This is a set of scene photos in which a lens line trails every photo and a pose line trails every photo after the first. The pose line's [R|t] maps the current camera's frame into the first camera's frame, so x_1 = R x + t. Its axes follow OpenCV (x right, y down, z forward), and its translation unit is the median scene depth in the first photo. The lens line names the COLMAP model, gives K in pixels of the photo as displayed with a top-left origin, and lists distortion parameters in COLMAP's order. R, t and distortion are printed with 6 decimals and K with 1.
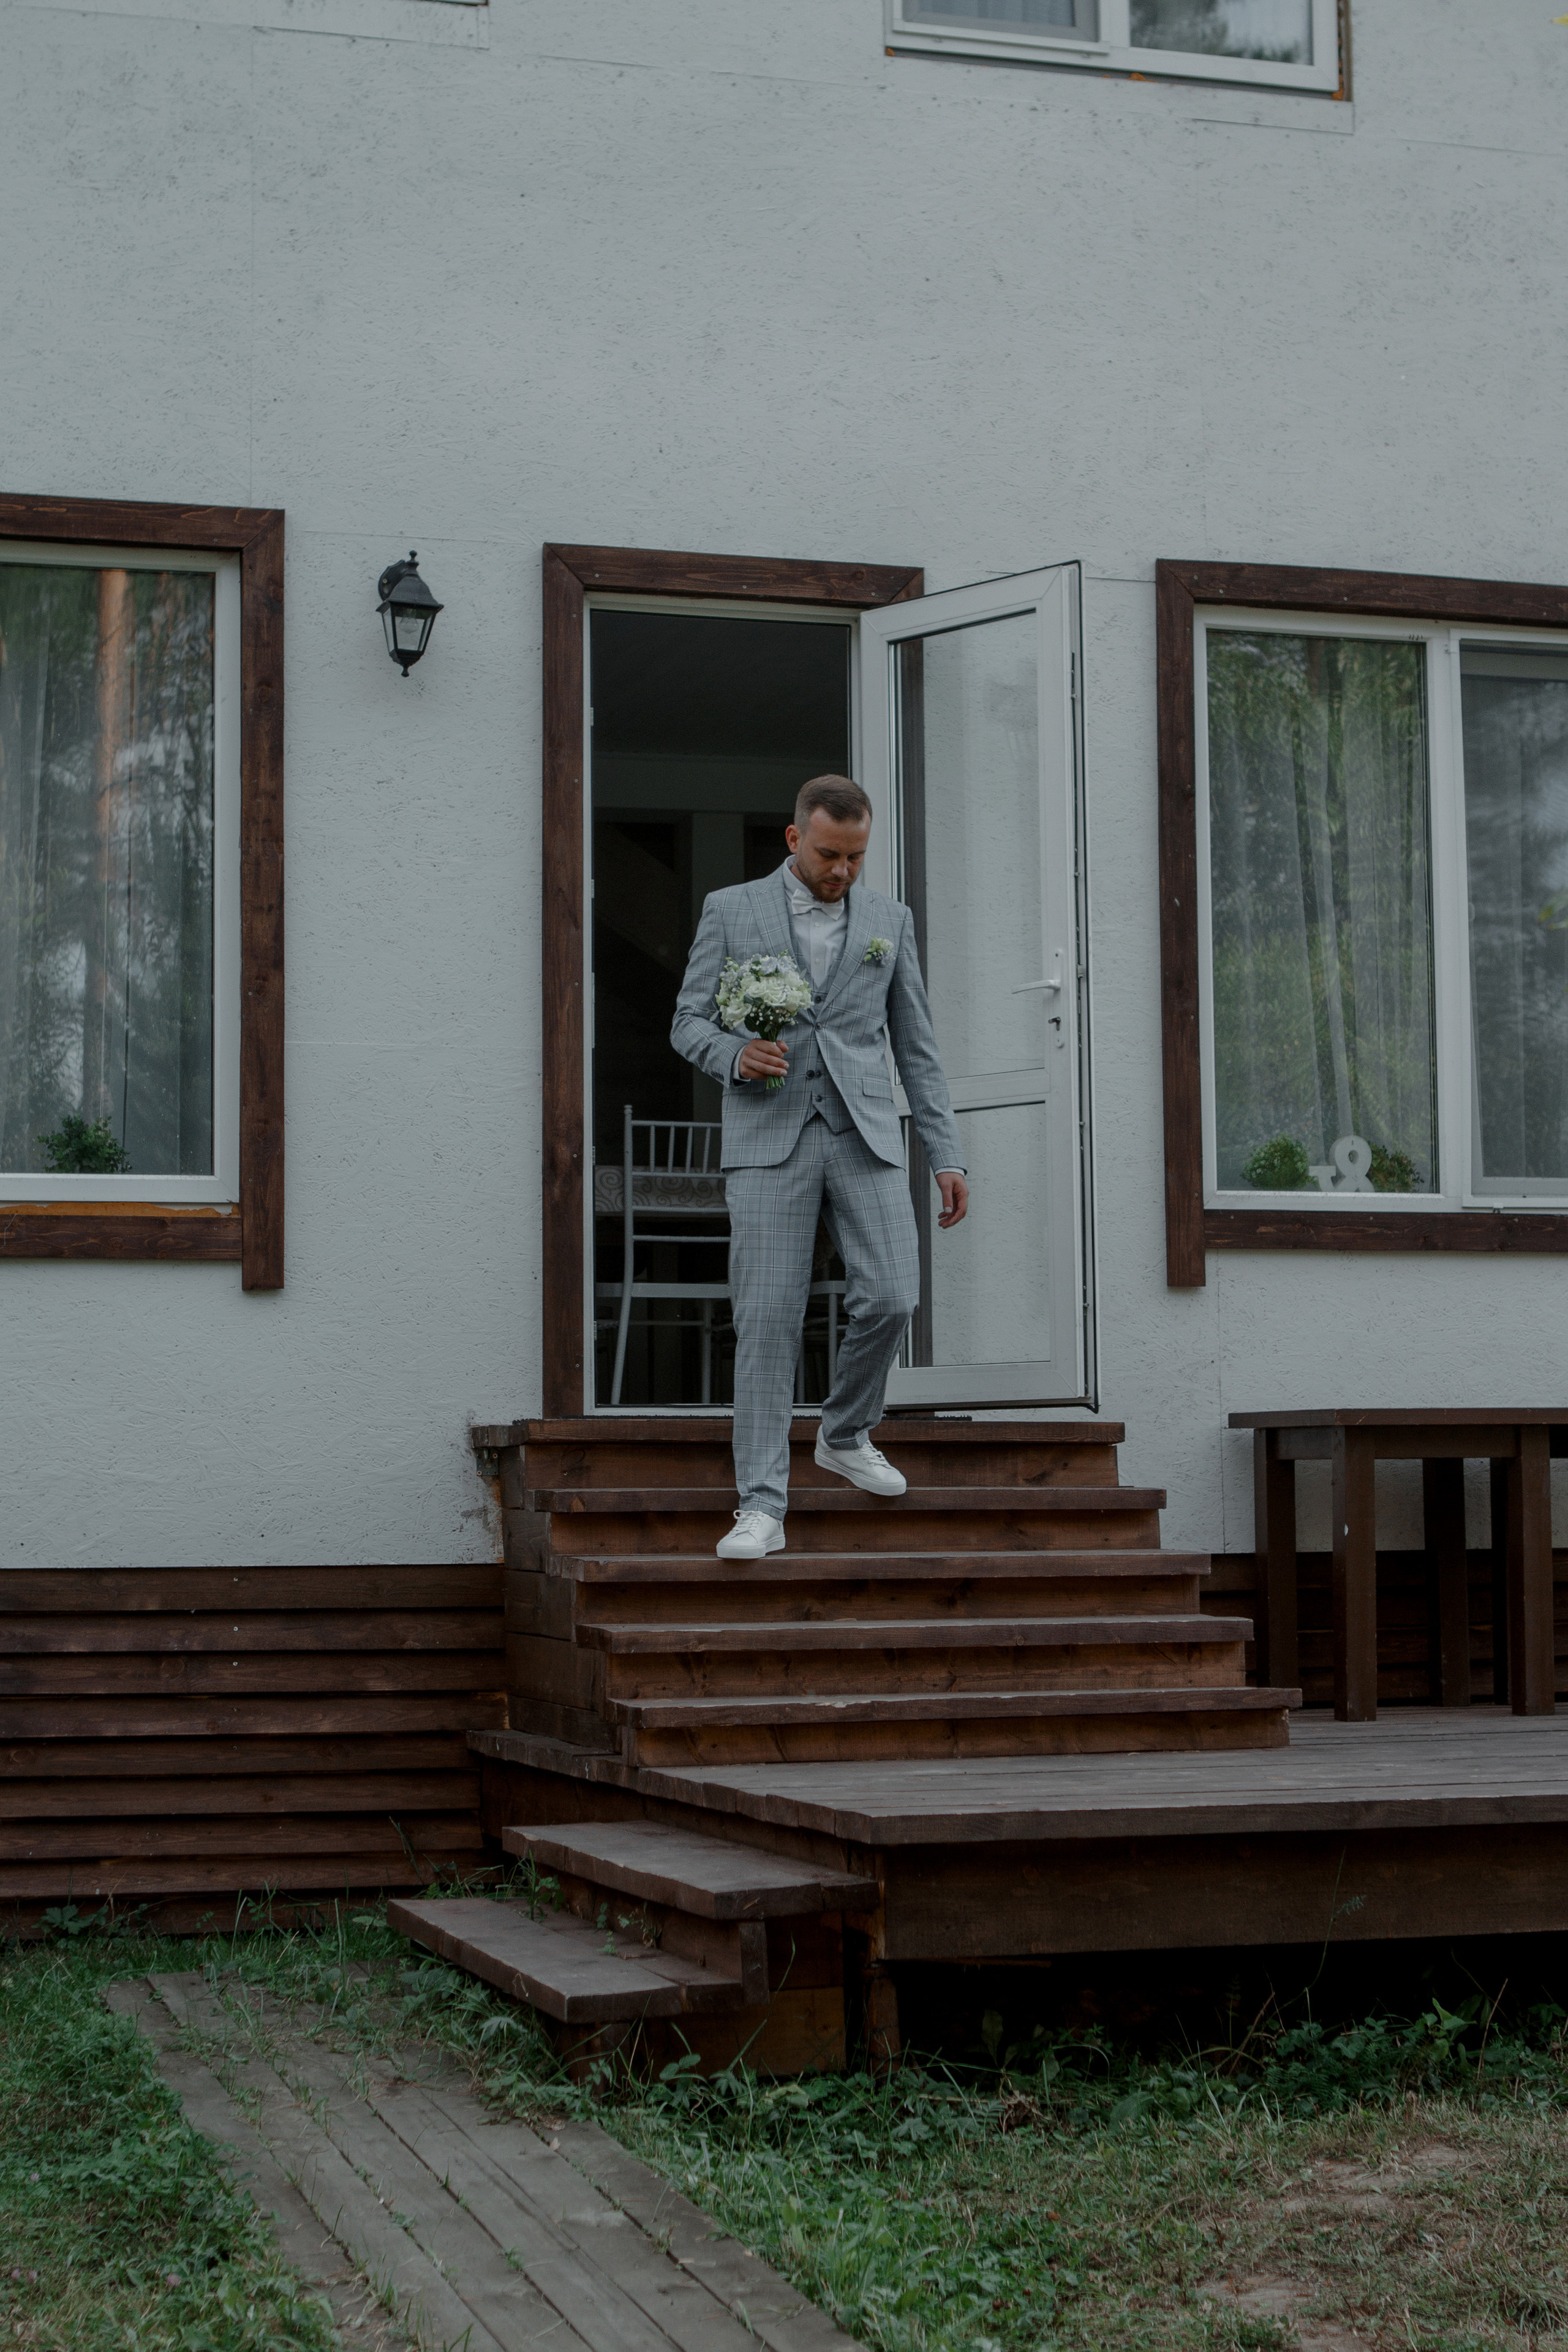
lens RADIAL K [[4064.6, 0, 775.4], [0, 4064.6, 1155.7], [0, 0, 1]] dist [-0.058524, 0.000000]
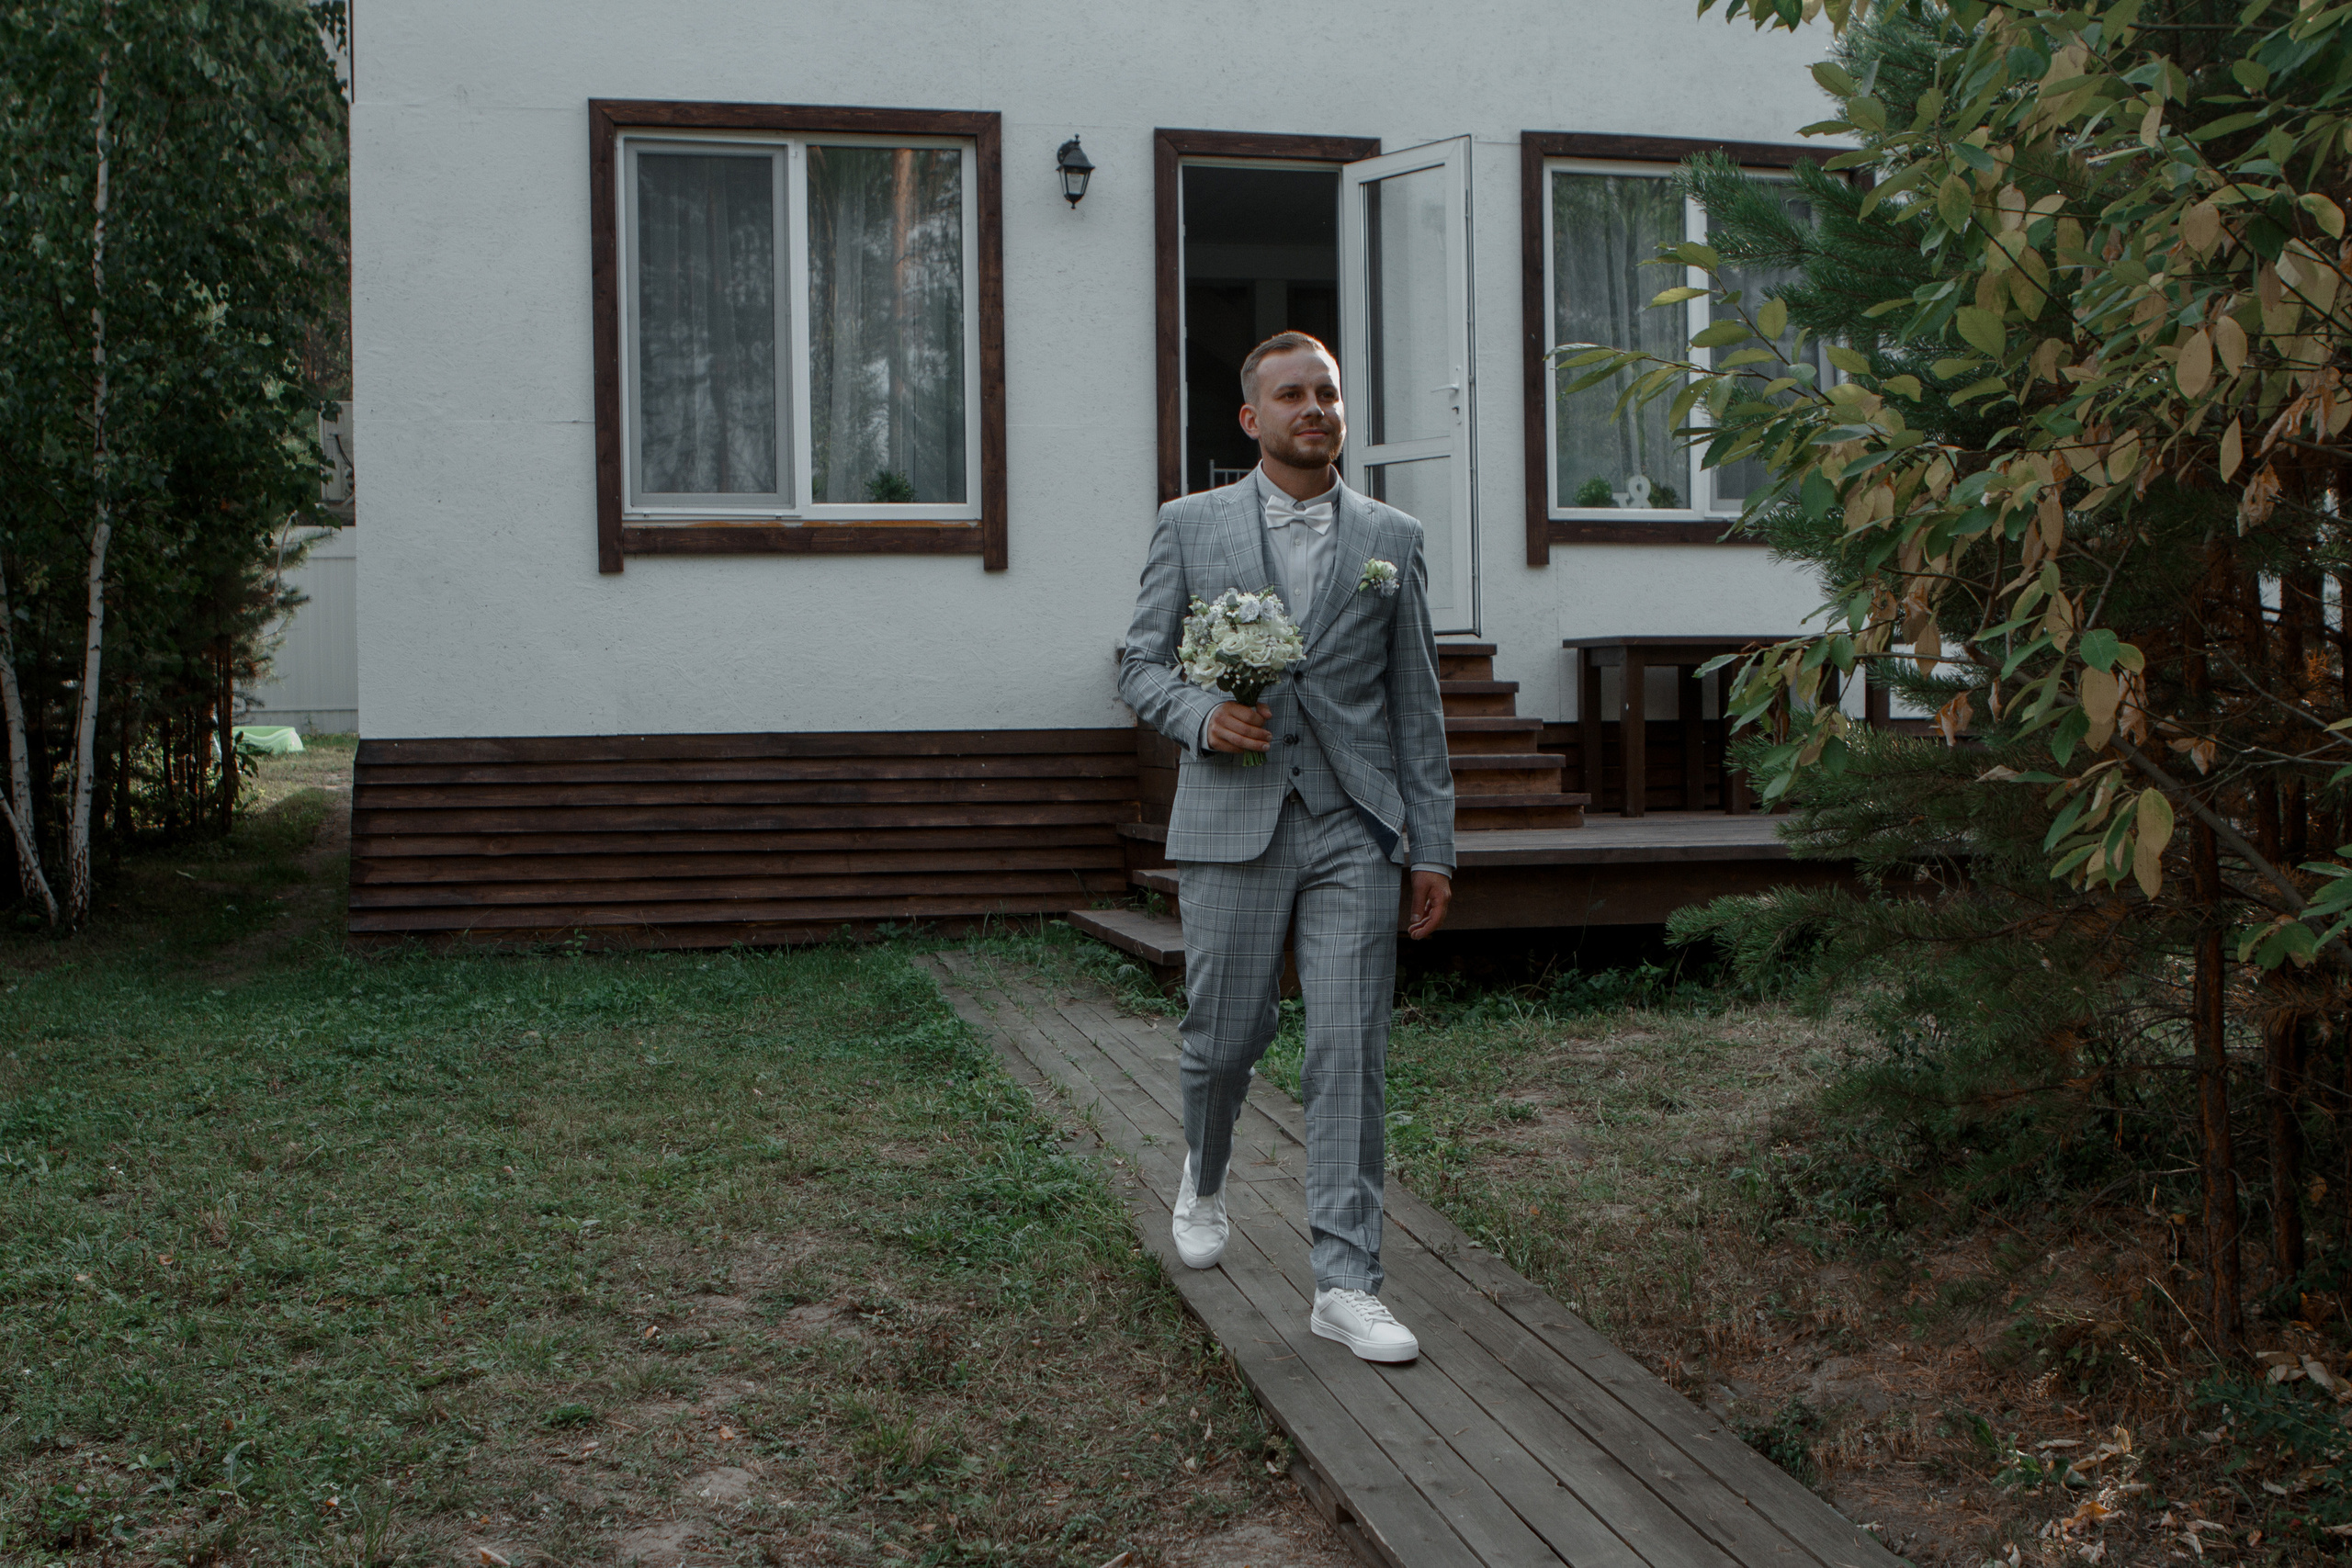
lens RADIAL K [[2648.6, 0, 1198.8], [0, 2648.6, 798.4], [0, 0, 1]] dist [-0.109485, 0.000000]
pose [[0.998567, -0.001923, -0.053475, 0.020024], [0.008084, 0.993306, 0.115225, 0.000799], [0.052895, -0.115492, 0.991899, -0.122666]]
